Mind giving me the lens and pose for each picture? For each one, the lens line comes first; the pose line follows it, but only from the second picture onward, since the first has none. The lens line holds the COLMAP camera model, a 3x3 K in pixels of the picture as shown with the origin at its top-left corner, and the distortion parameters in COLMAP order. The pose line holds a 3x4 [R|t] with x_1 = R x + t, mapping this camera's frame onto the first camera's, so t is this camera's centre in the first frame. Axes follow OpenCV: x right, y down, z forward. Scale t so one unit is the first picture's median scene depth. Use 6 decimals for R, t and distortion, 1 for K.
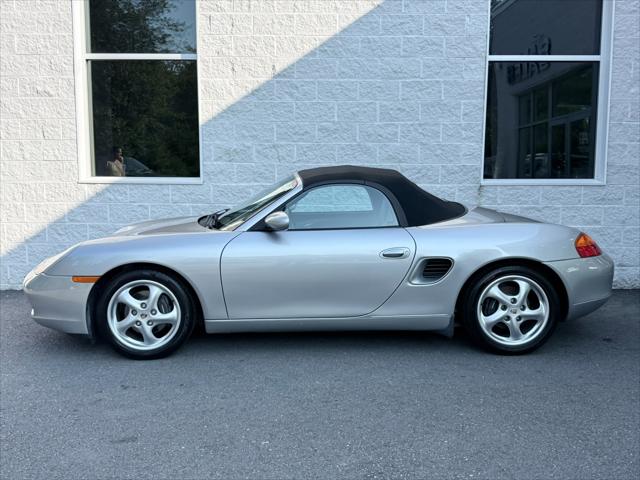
lens RADIAL K [[628.7, 0, 321.3], [0, 628.7, 240.9], [0, 0, 1]] dist [0.191568, -0.410659]
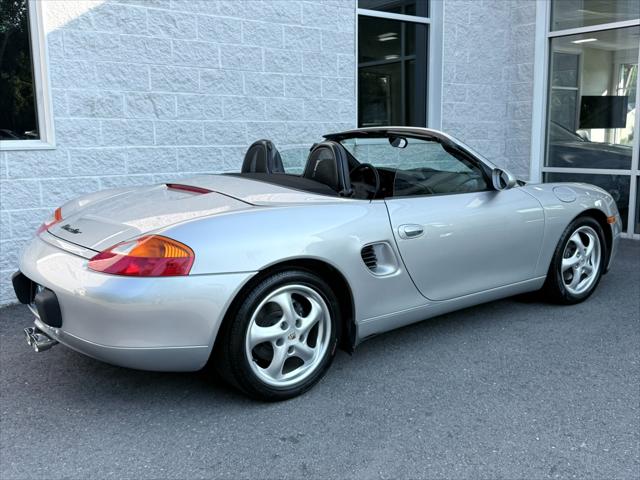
lens RADIAL K [[633.6, 0, 318.2], [0, 633.6, 241.2], [0, 0, 1]] dist [0.190383, -0.439986]
pose [[0.790479, -0.113243, 0.601929, -0.407960], [0.081081, 0.993458, 0.080423, -0.022913], [-0.607098, -0.014768, 0.794489, 0.261055]]
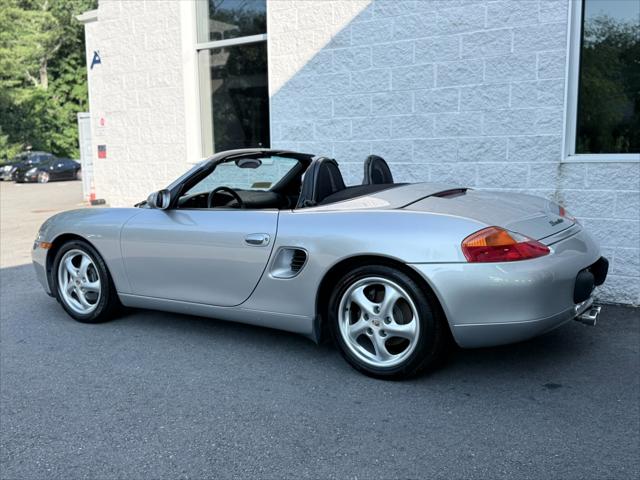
lens RADIAL K [[629.8, 0, 322.0], [0, 629.8, 242.0], [0, 0, 1]] dist [0.188242, -0.404635]
pose [[0.826599, 0.064423, -0.559092, 0.456416], [-0.048692, 0.997888, 0.042996, -0.012936], [0.560681, -0.008317, 0.827990, 0.217068]]
